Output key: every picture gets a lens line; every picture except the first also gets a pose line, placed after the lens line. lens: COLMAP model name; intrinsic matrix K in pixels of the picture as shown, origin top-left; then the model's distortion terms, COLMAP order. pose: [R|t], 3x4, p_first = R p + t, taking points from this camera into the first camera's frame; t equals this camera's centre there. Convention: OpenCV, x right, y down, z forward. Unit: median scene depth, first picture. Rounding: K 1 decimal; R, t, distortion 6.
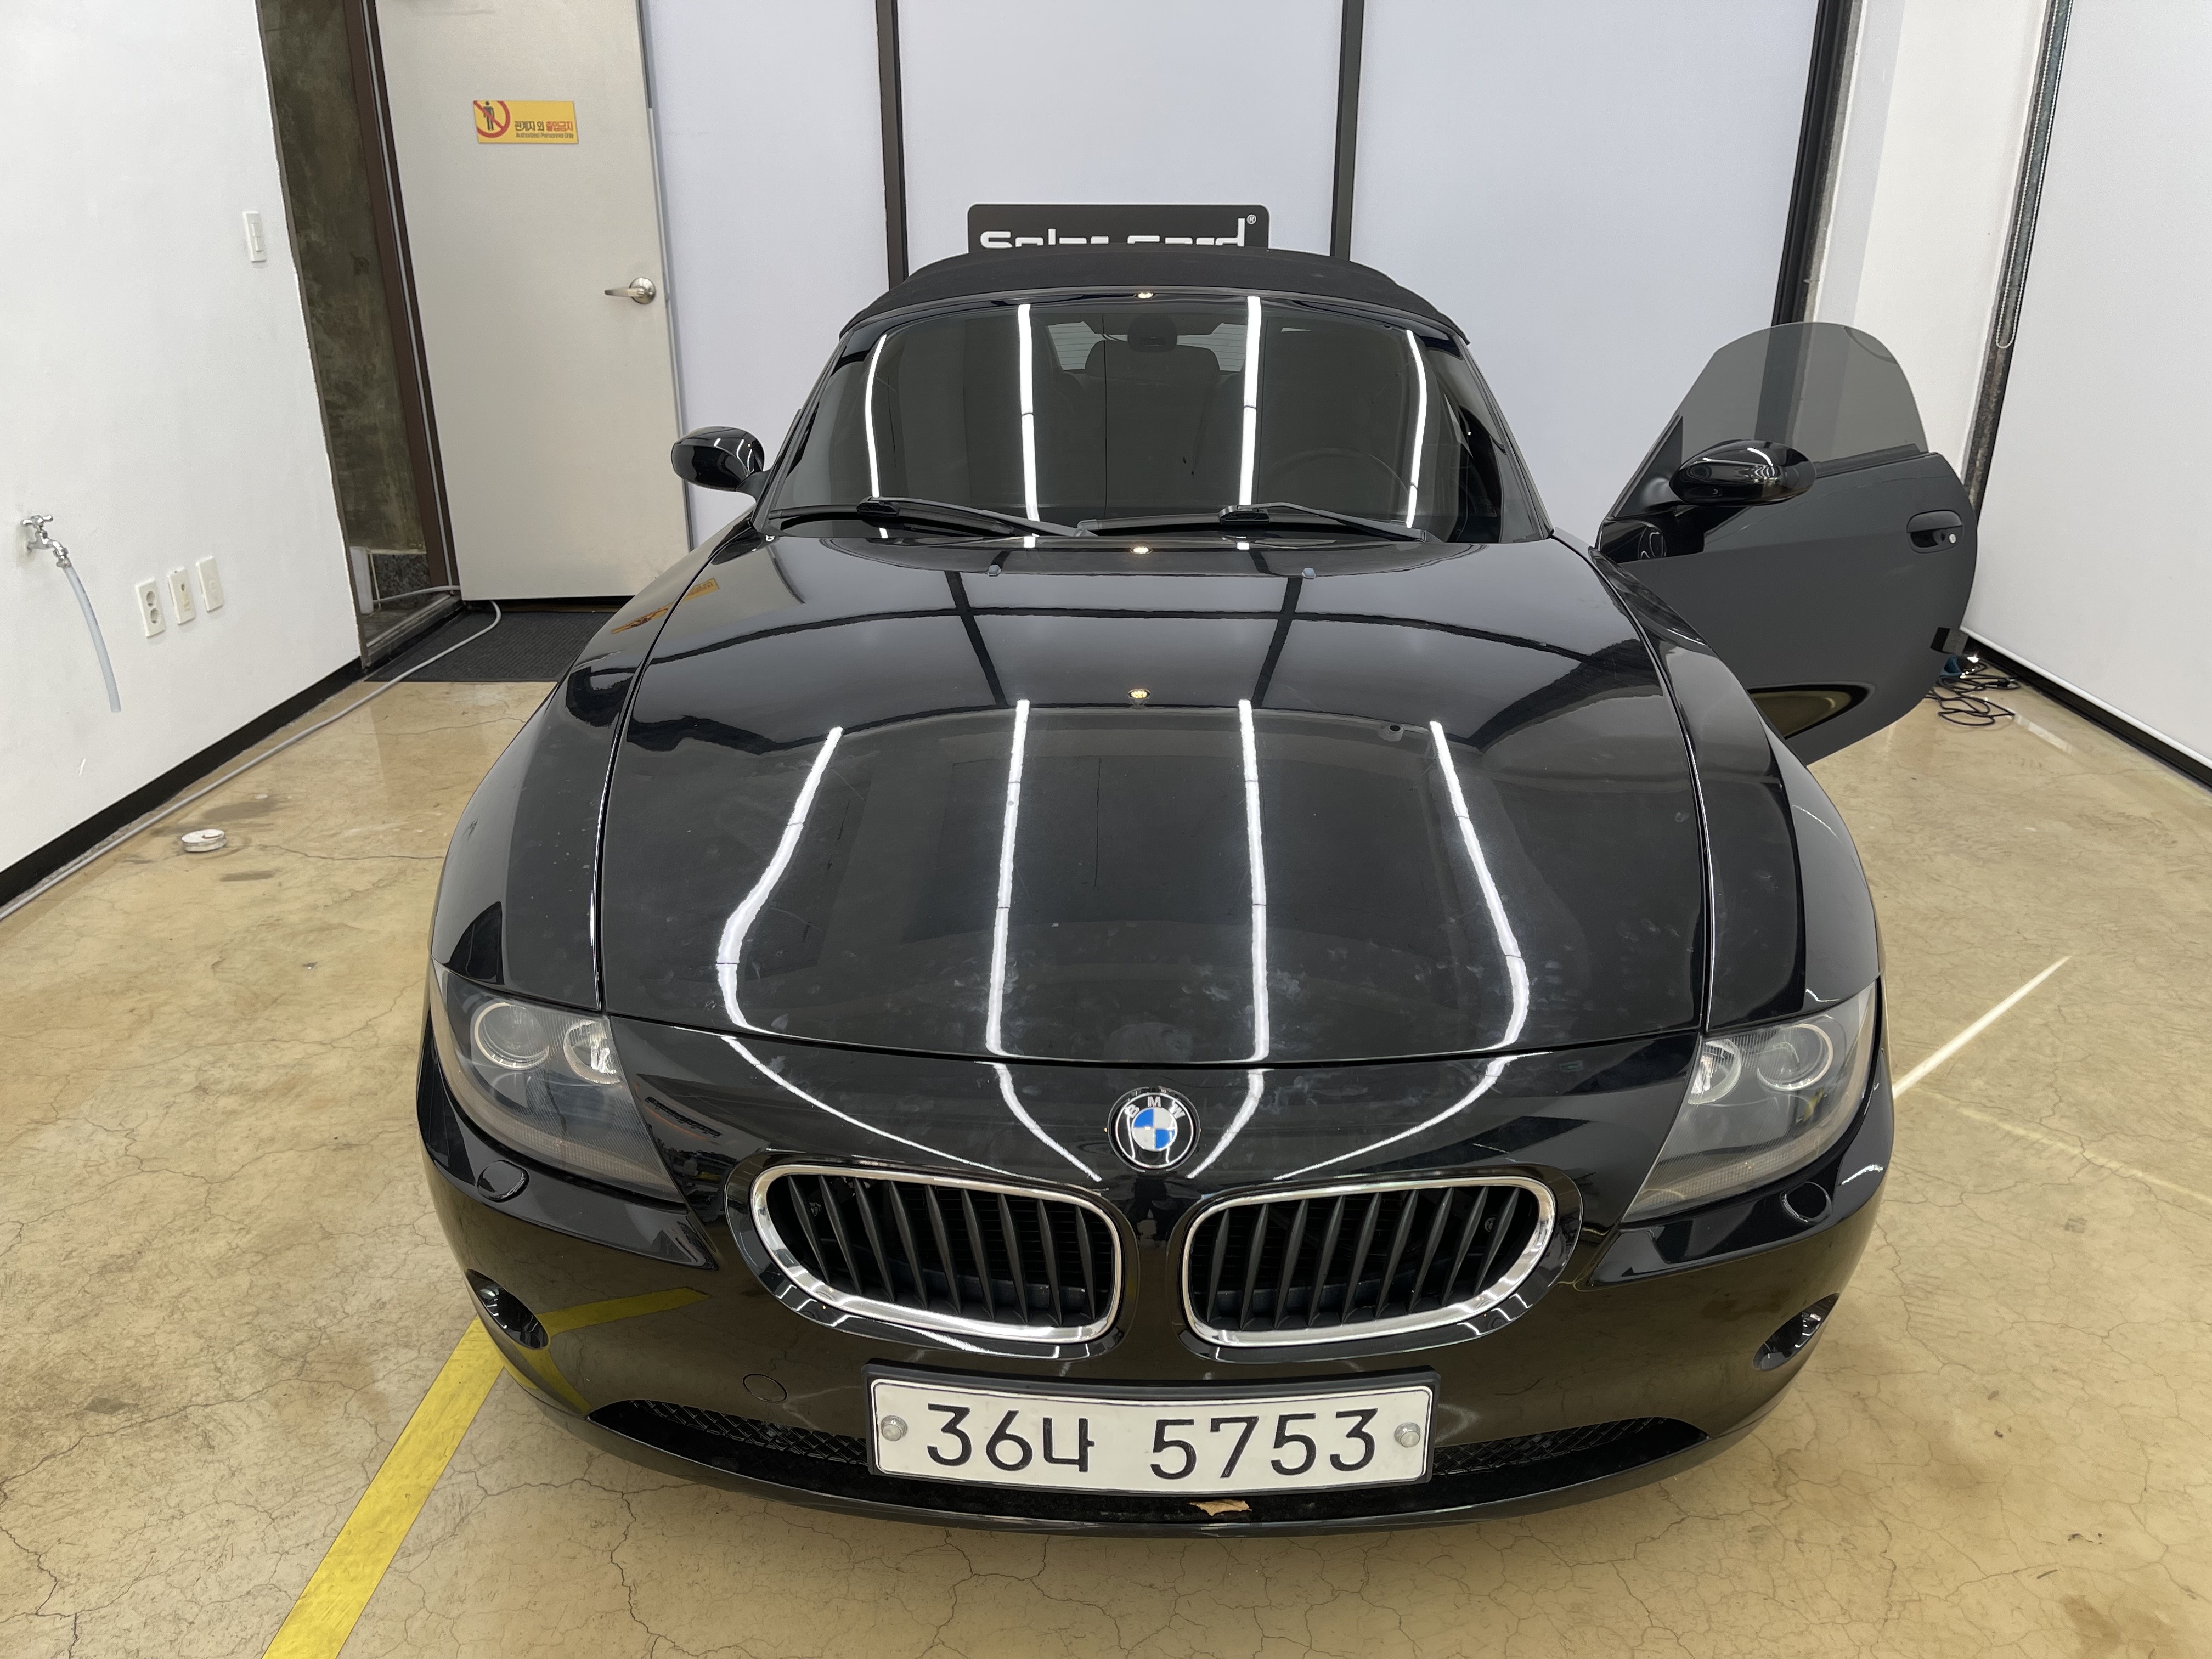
lens RADIAL K [[1669.3, 0, 1108.7], [0, 1669.3, 843.8], [0, 0, 1]] dist [0.031053, -0.008244]
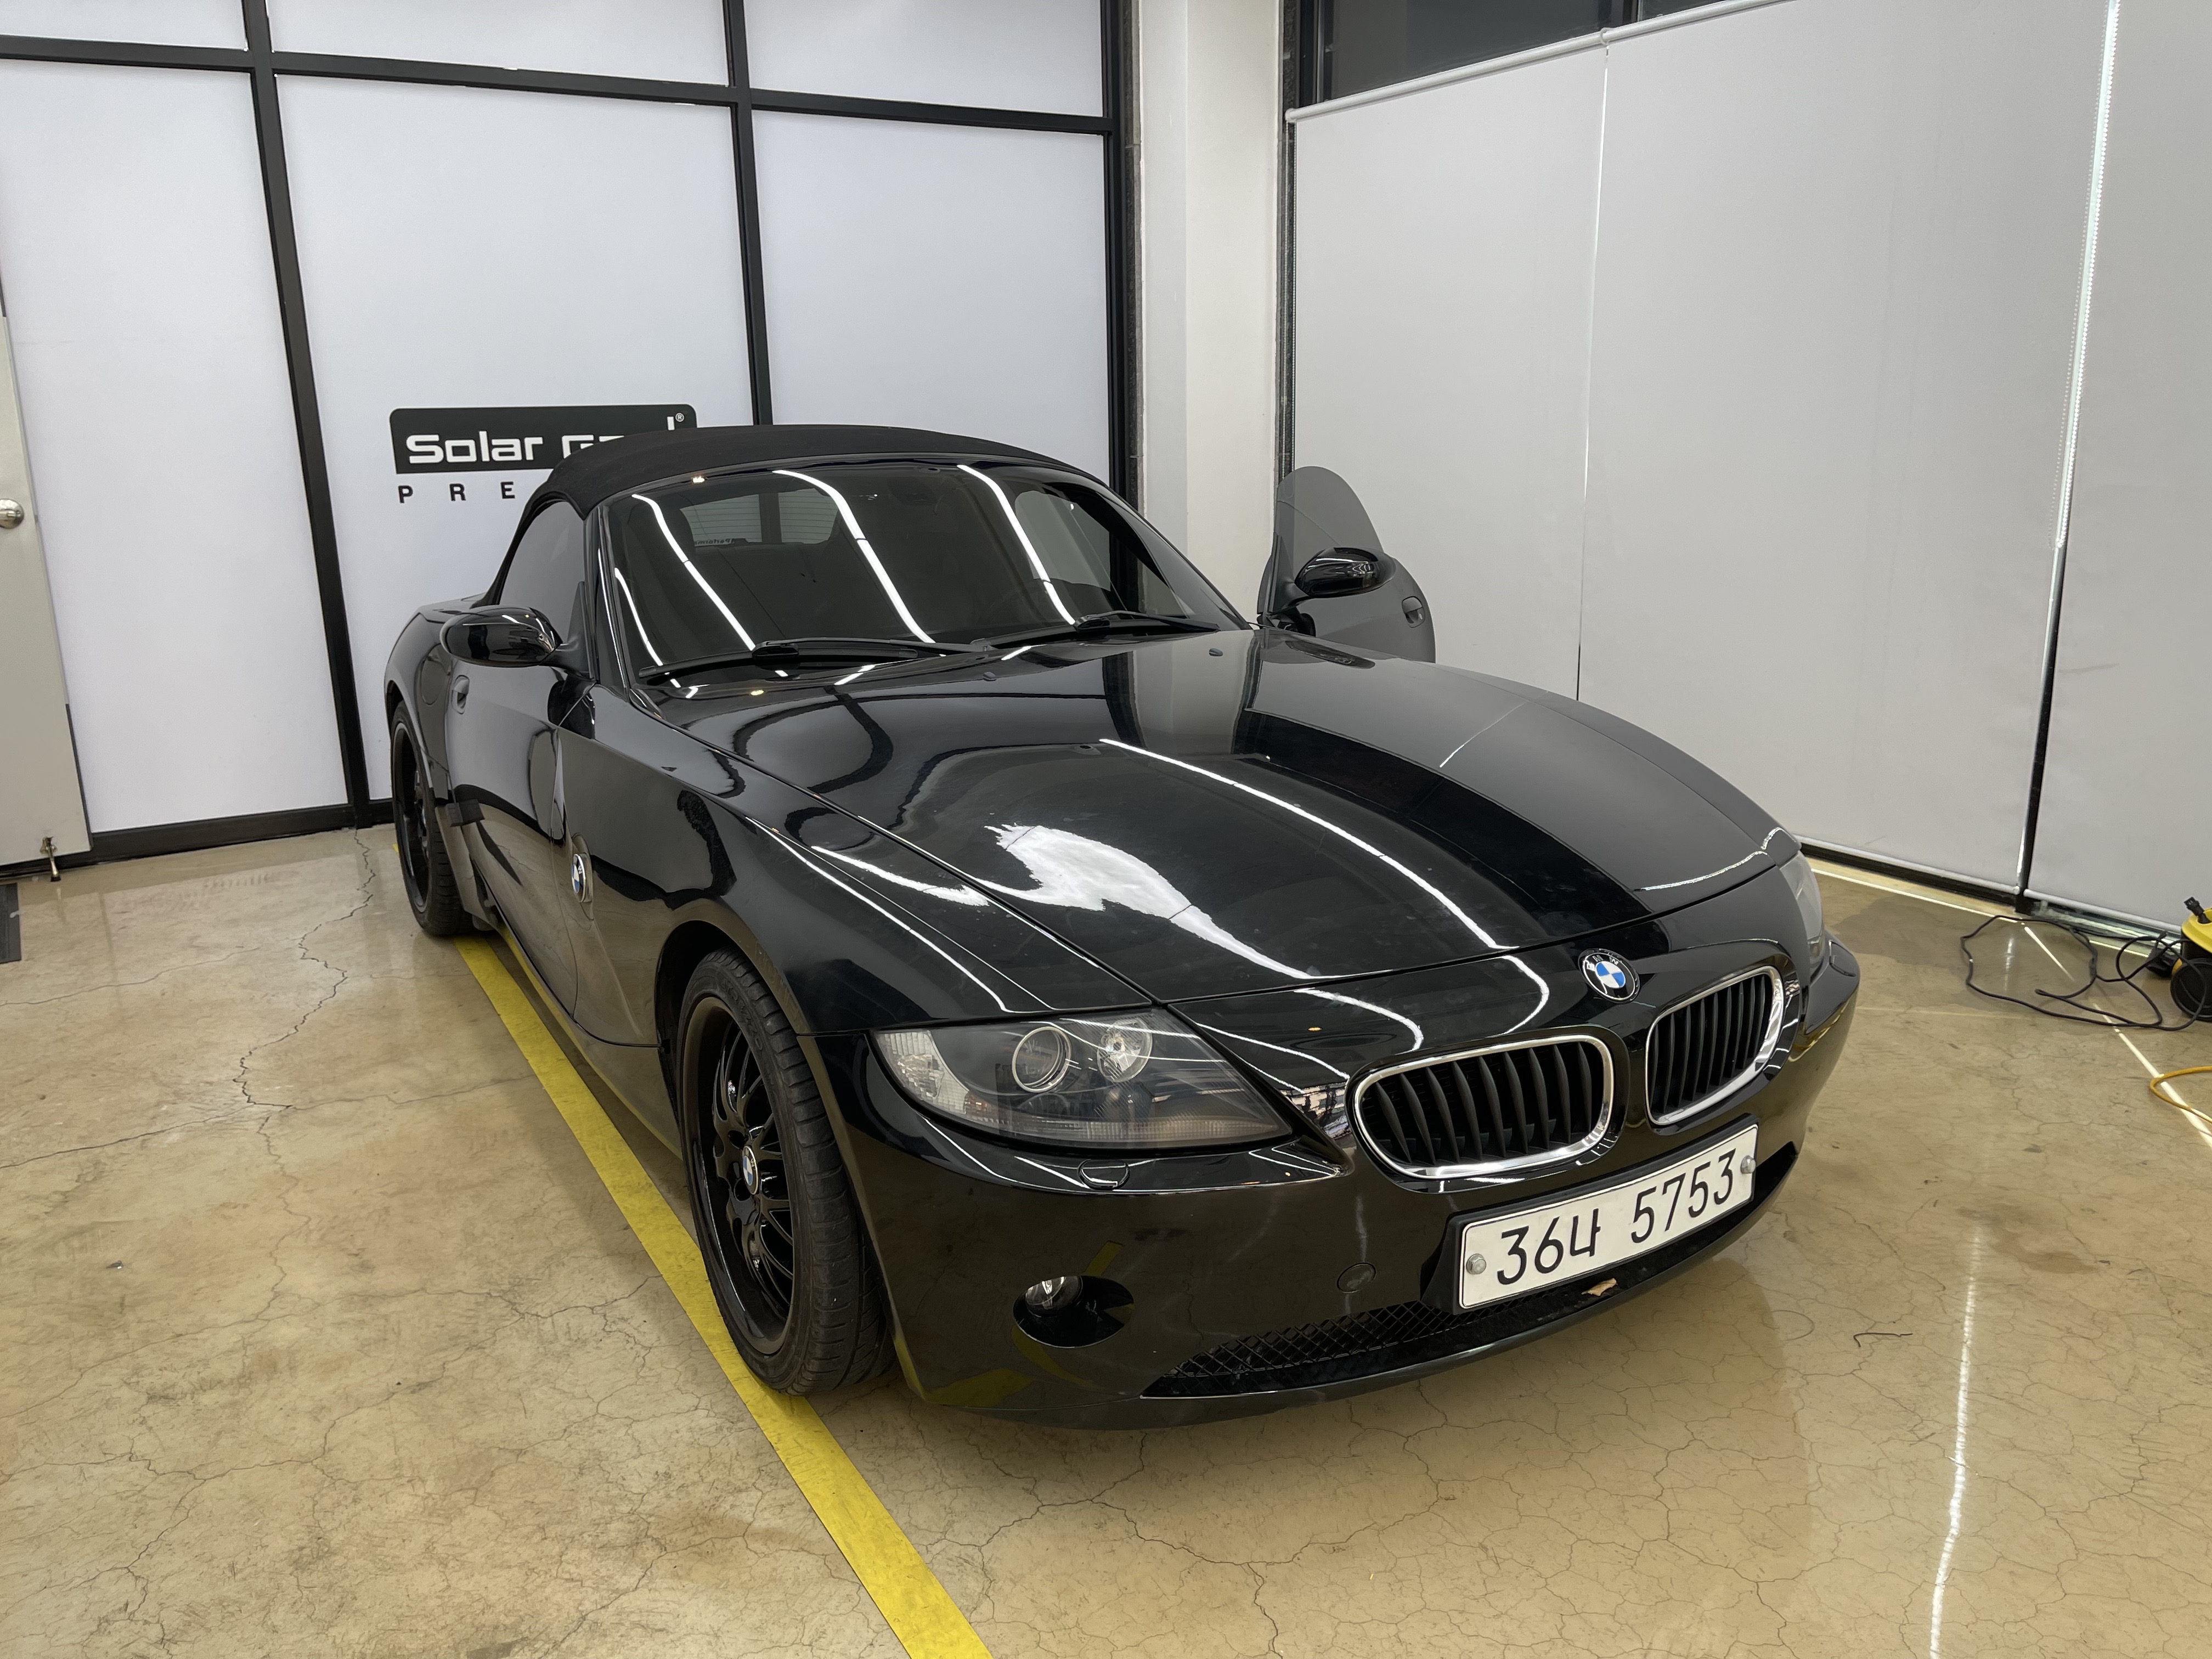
lens RADIAL K [[1669.3, 0, 1108.2], [0, 1669.3, 817.3], [0, 0, 1]] dist [0.031053, -0.008244]
pose [[0.847208, -0.150687, 0.509443, -0.952731], [0.218592, 0.972871, -0.075757, 0.056419], [-0.484207, 0.175542, 0.857163, -0.004603]]
